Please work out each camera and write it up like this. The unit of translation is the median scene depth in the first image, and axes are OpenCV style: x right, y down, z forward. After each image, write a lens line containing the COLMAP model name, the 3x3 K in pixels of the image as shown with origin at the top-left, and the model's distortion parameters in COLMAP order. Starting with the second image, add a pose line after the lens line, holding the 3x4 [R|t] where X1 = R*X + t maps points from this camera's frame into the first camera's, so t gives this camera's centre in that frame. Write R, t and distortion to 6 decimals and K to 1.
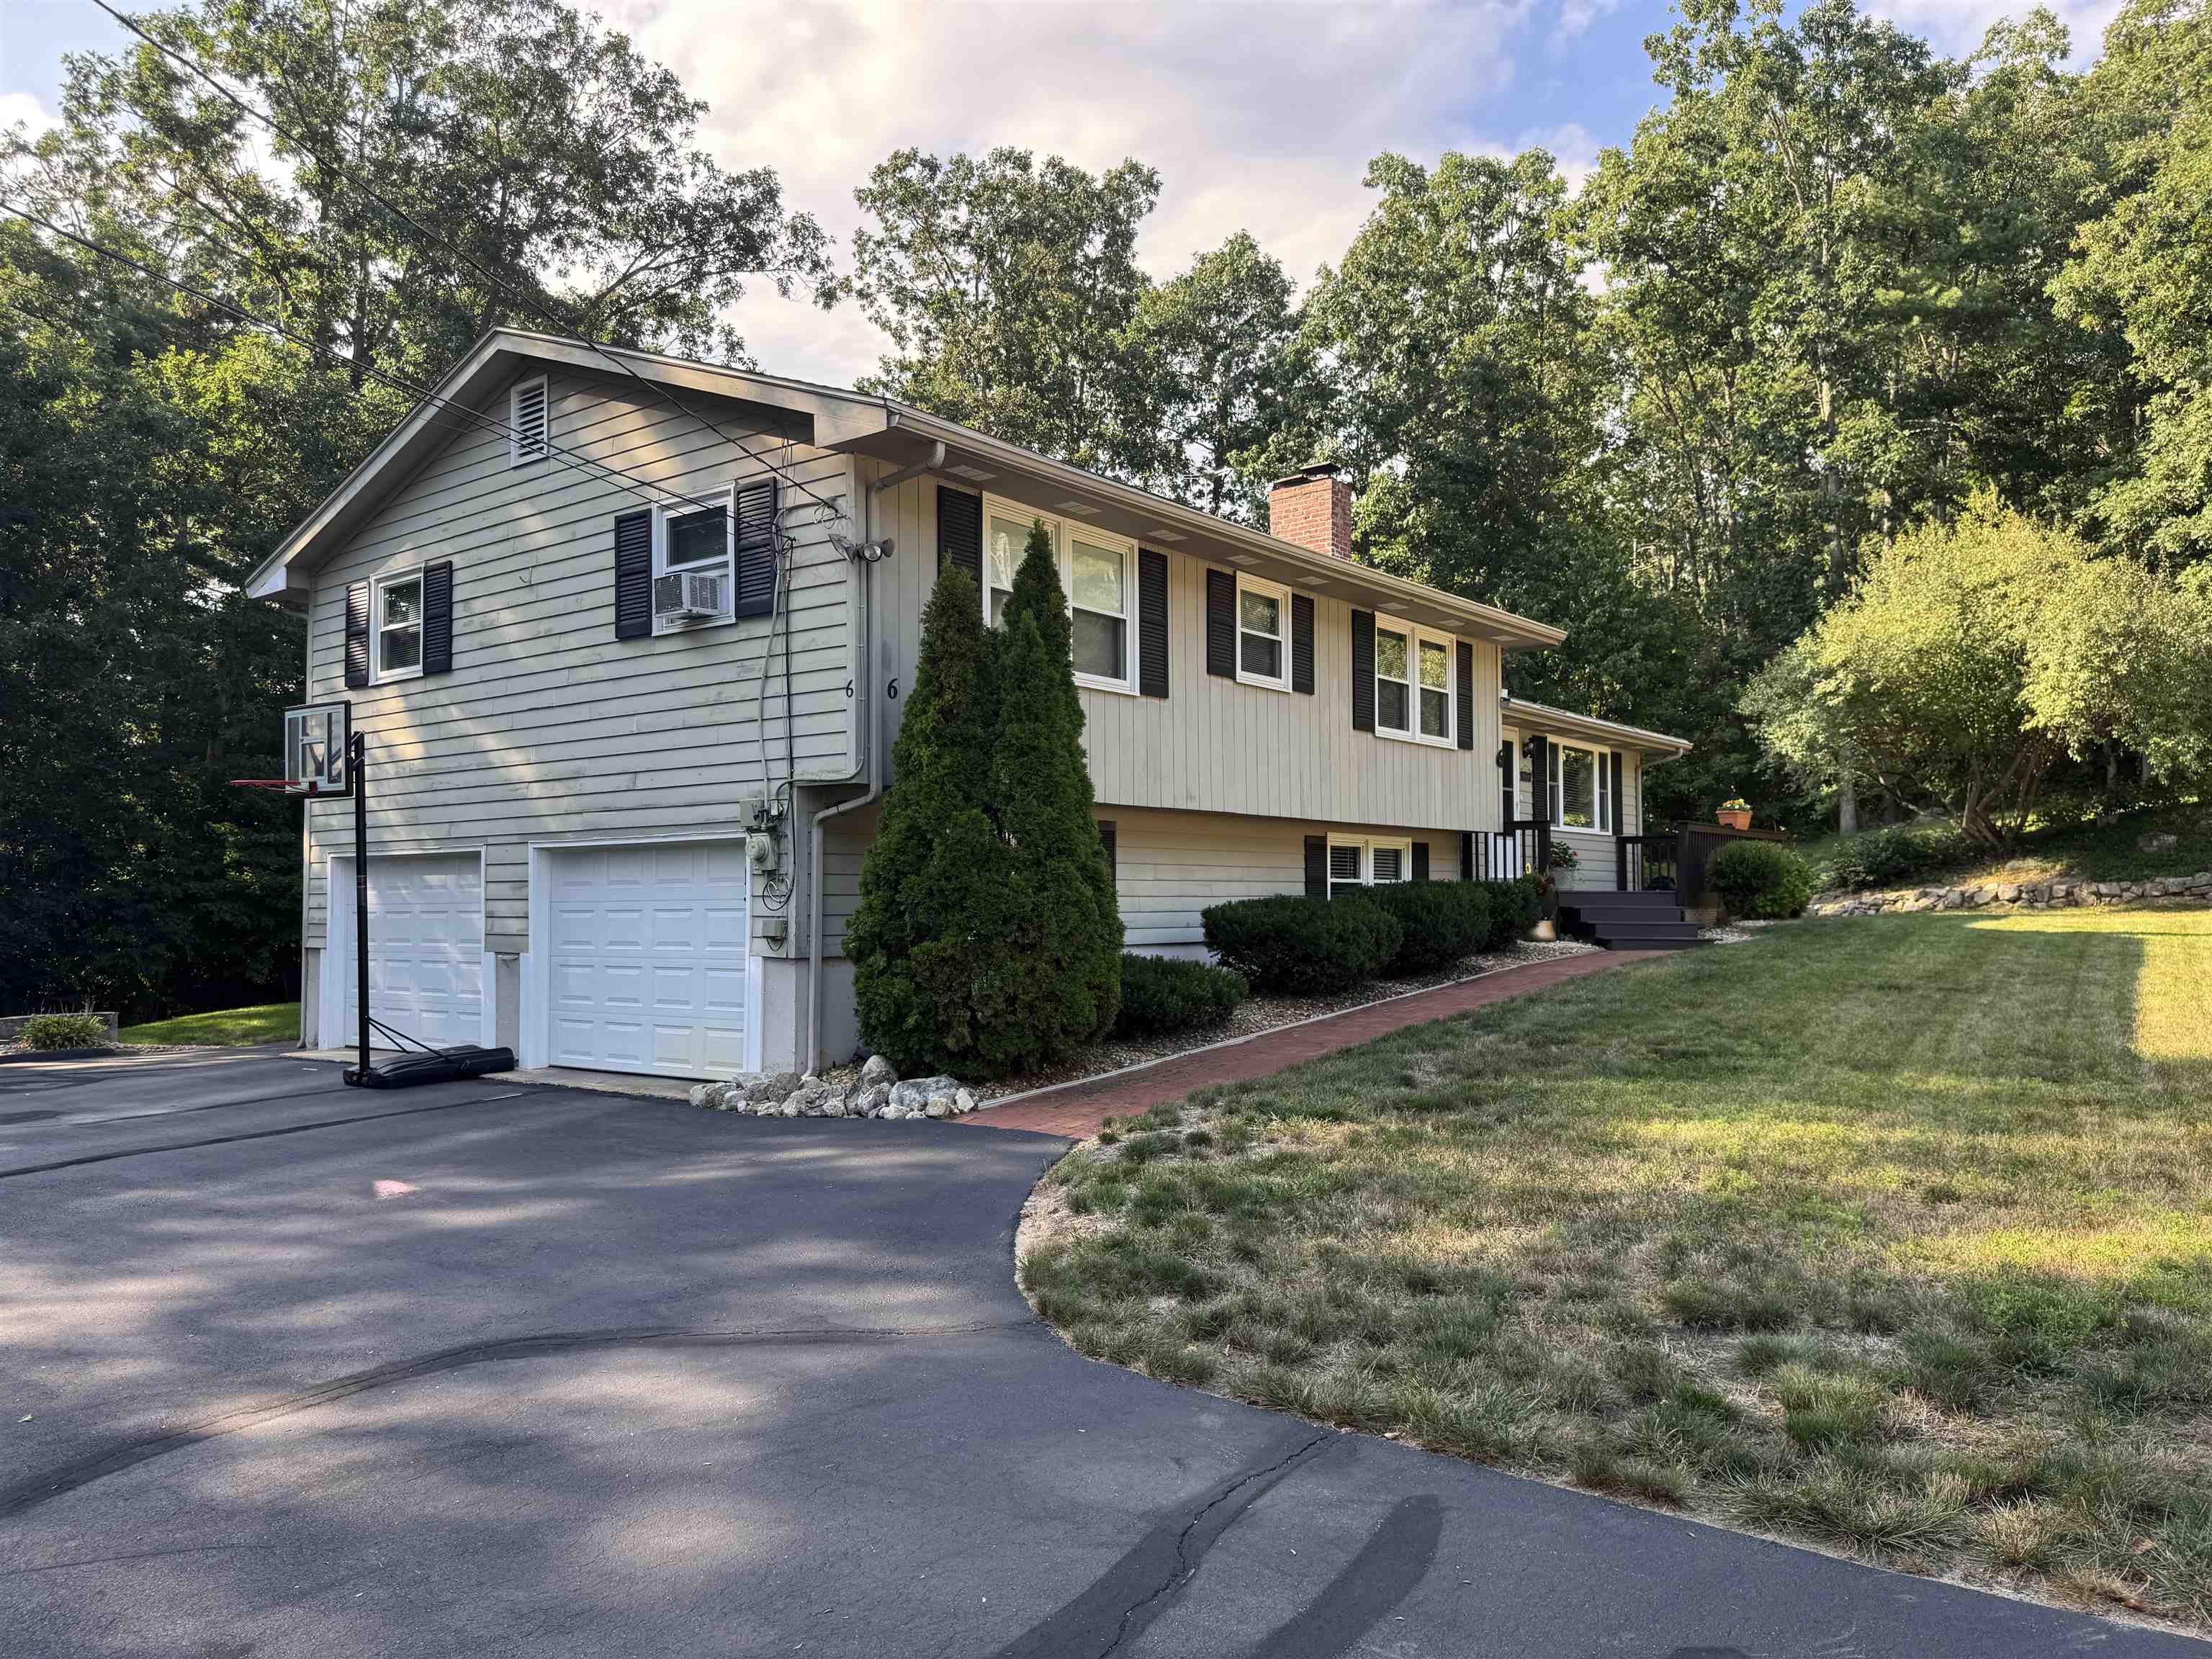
lens RADIAL K [[1559.0, 0, 1114.0], [0, 1559.0, 810.2], [0, 0, 1]] dist [0.046903, -0.052000]
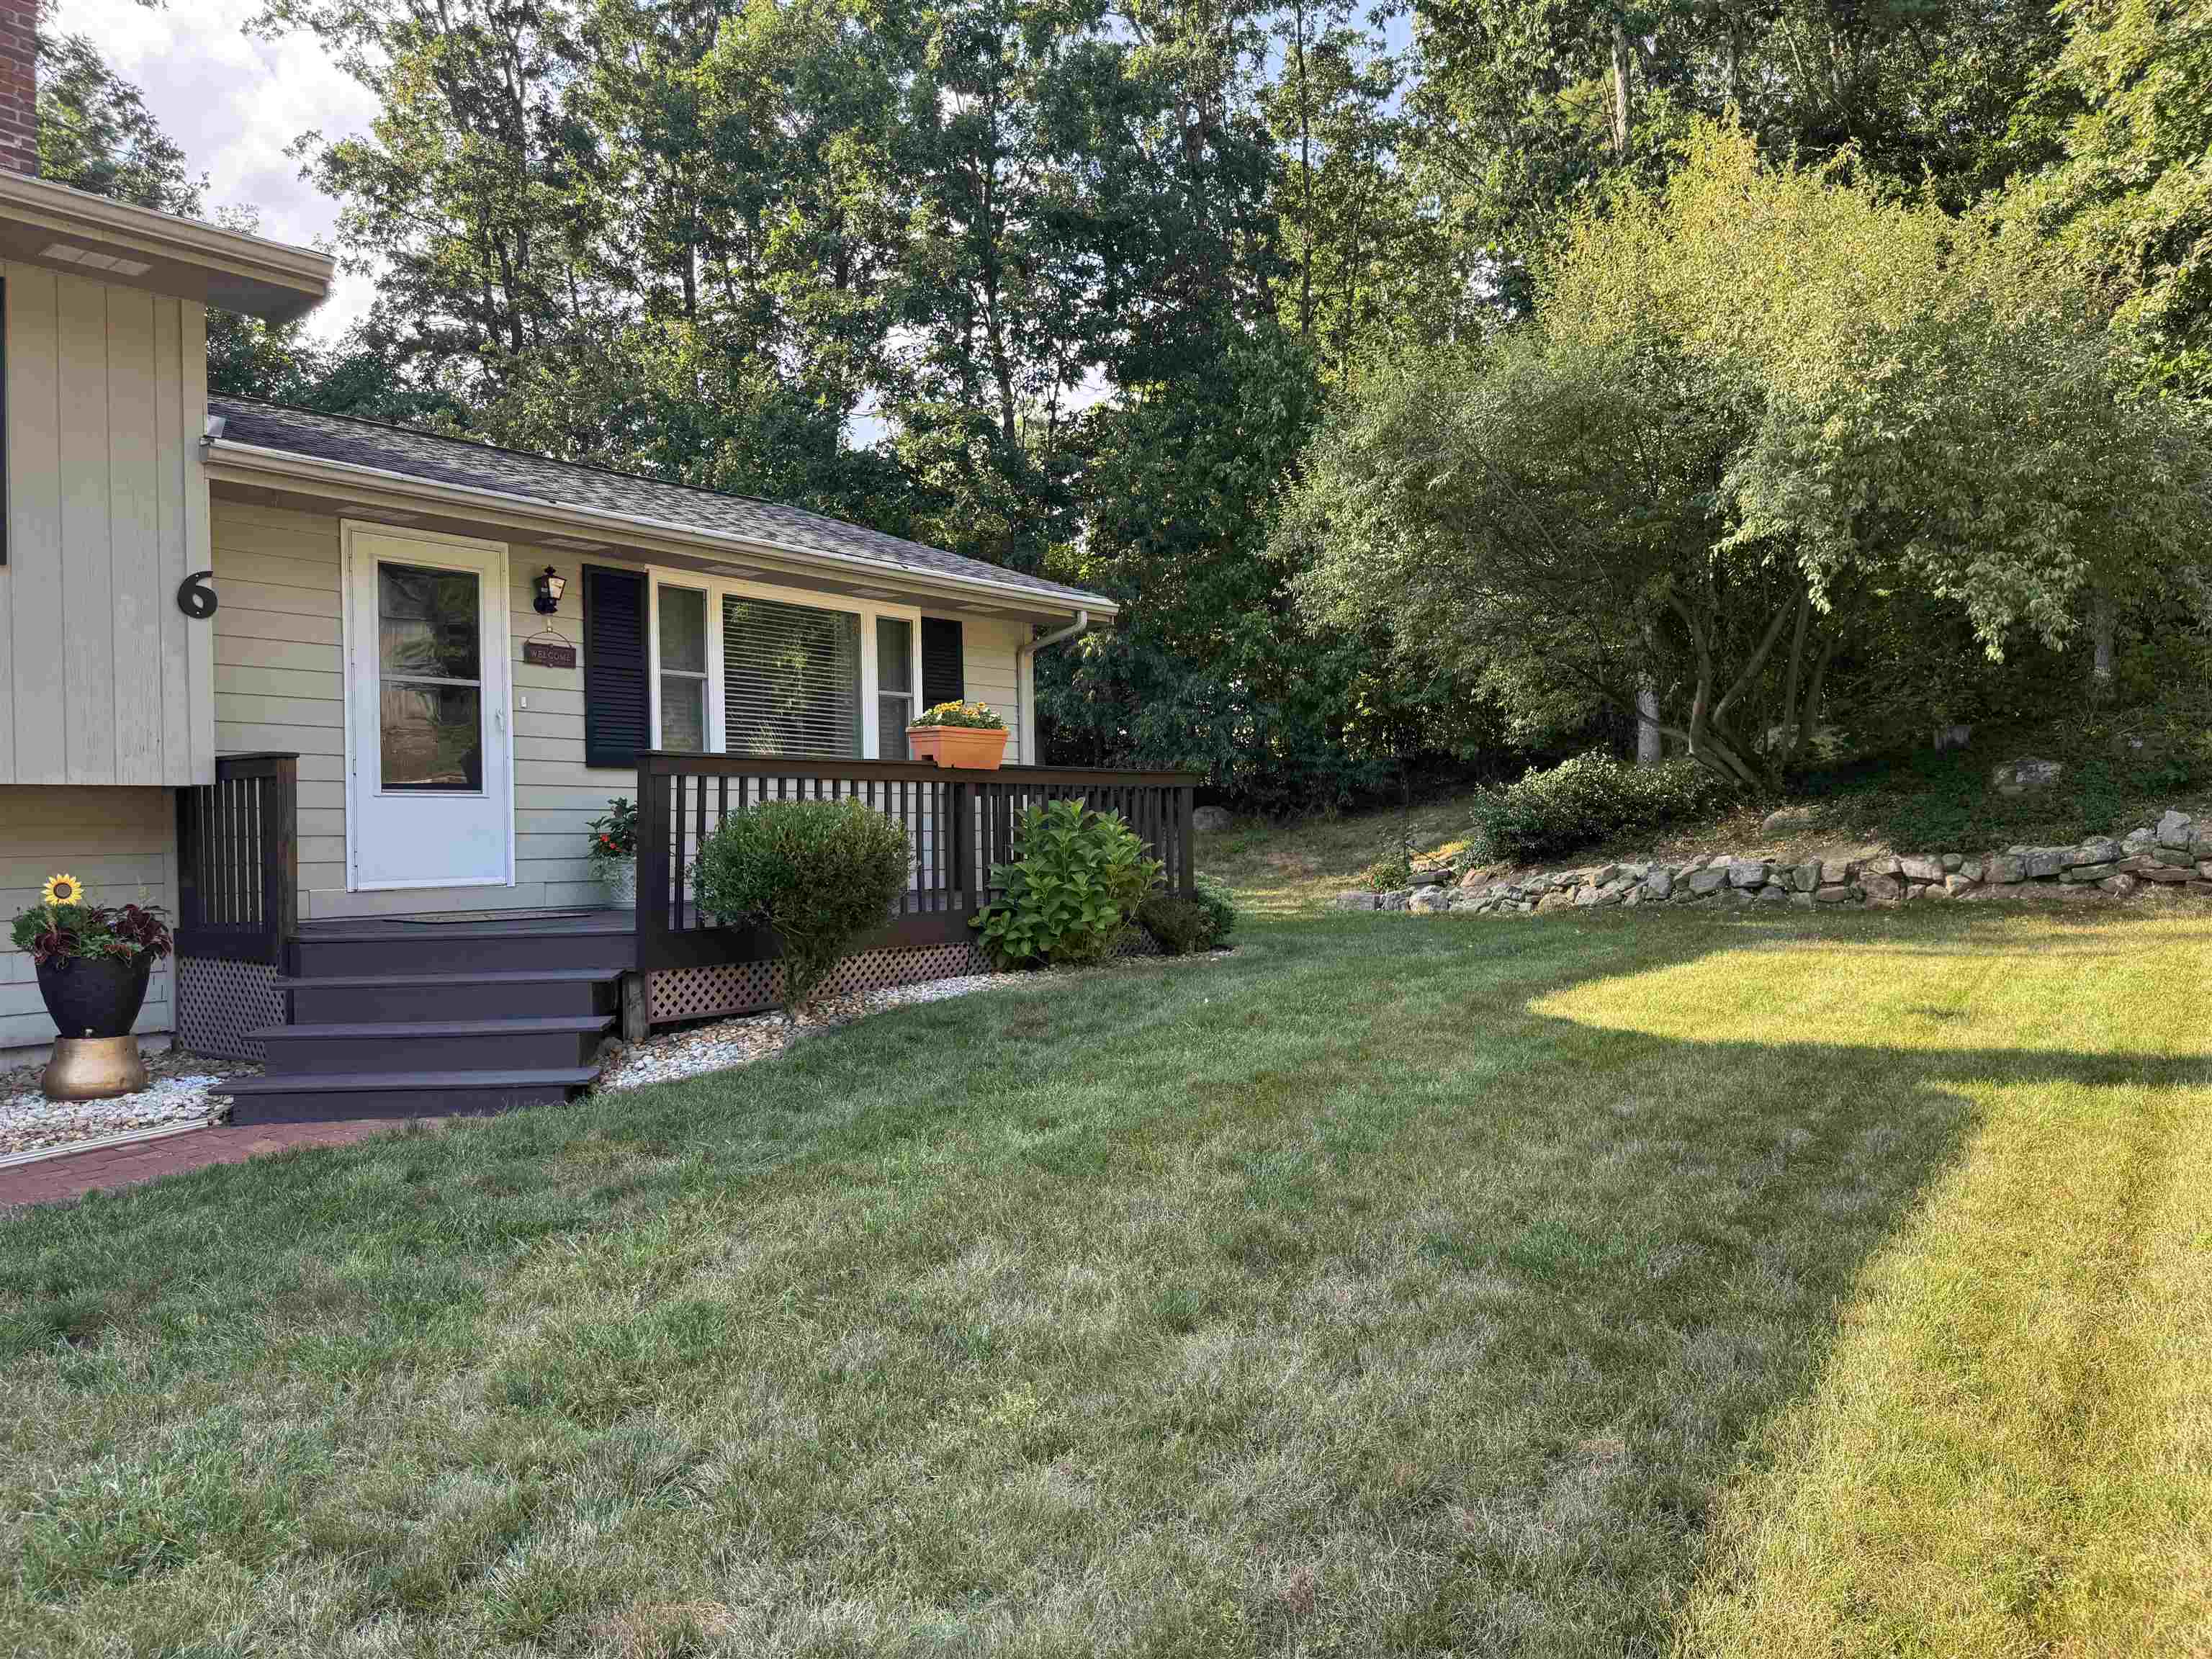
lens RADIAL K [[1559.0, 0, 1107.4], [0, 1559.0, 845.7], [0, 0, 1]] dist [0.046903, -0.052000]
pose [[0.999757, -0.013747, -0.017204, 0.406328], [0.014797, 0.997937, 0.062478, 0.006753], [0.016309, -0.062718, 0.997898, 0.521667]]
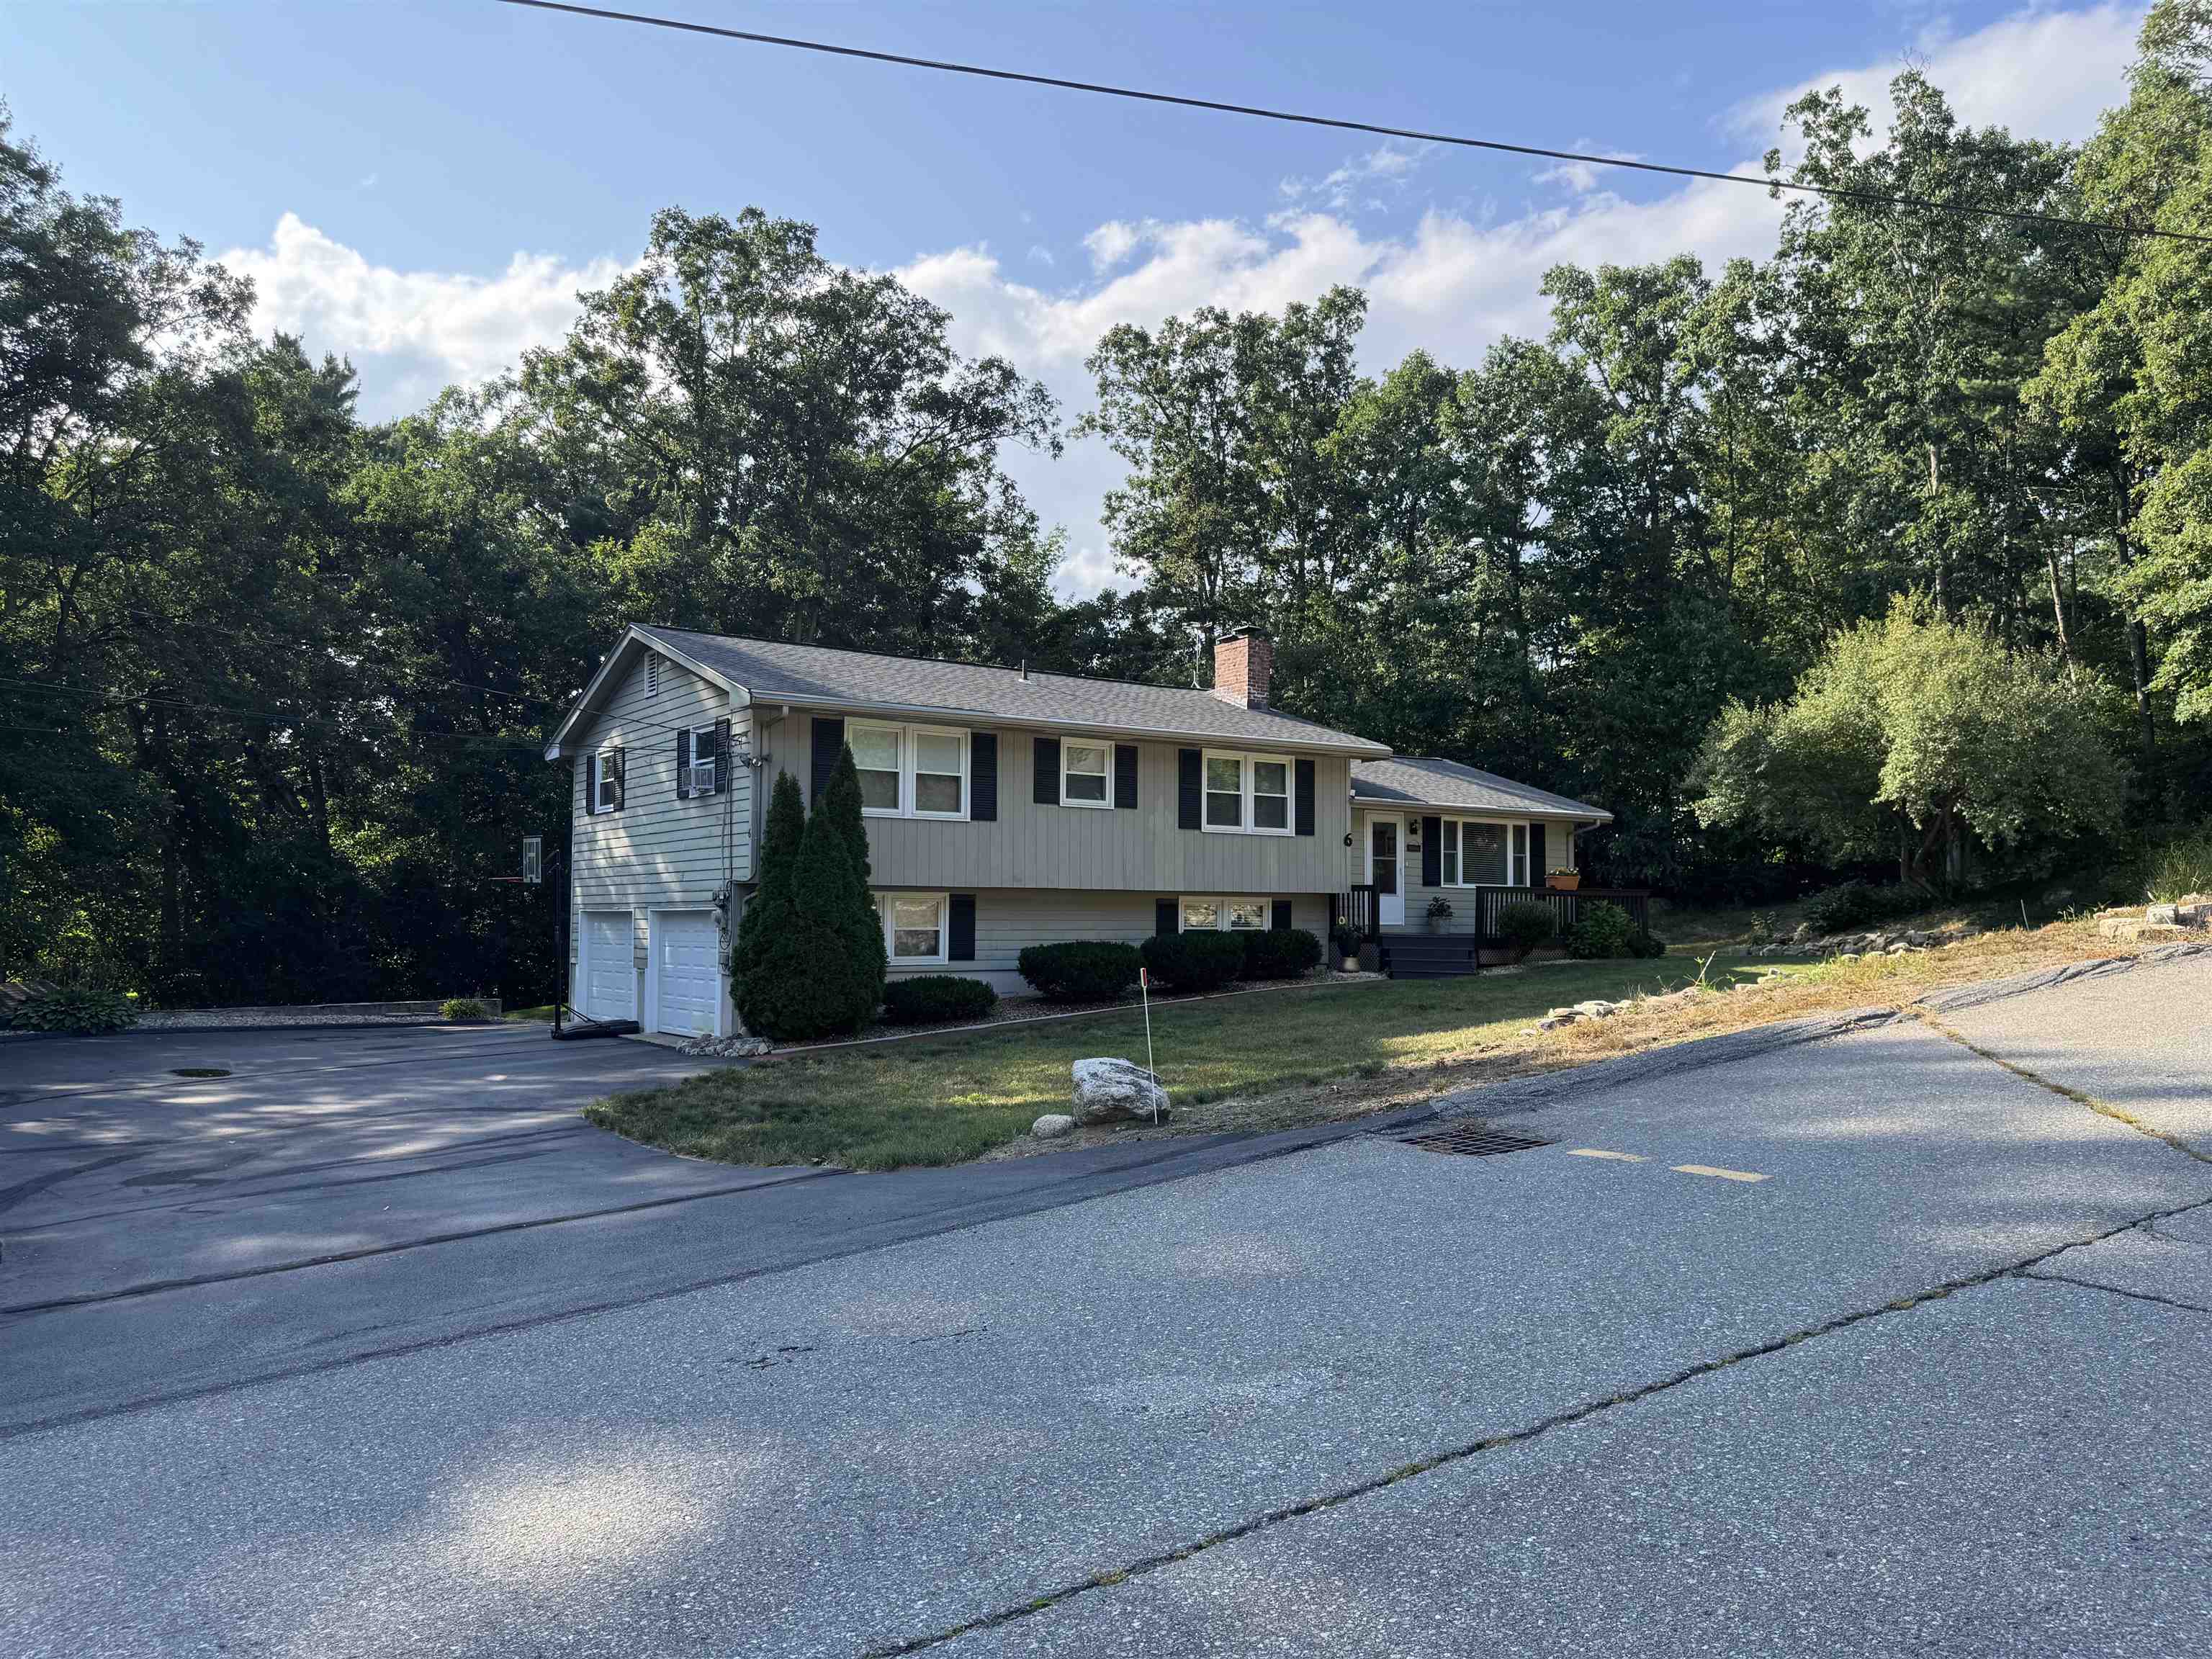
lens RADIAL K [[1559.0, 0, 1092.6], [0, 1559.0, 822.9], [0, 0, 1]] dist [0.046903, -0.052000]
pose [[0.953394, -0.009742, -0.301571, 0.381504], [0.008792, 0.999951, -0.004508, -0.037327], [0.301600, 0.001646, 0.953433, -0.327125]]
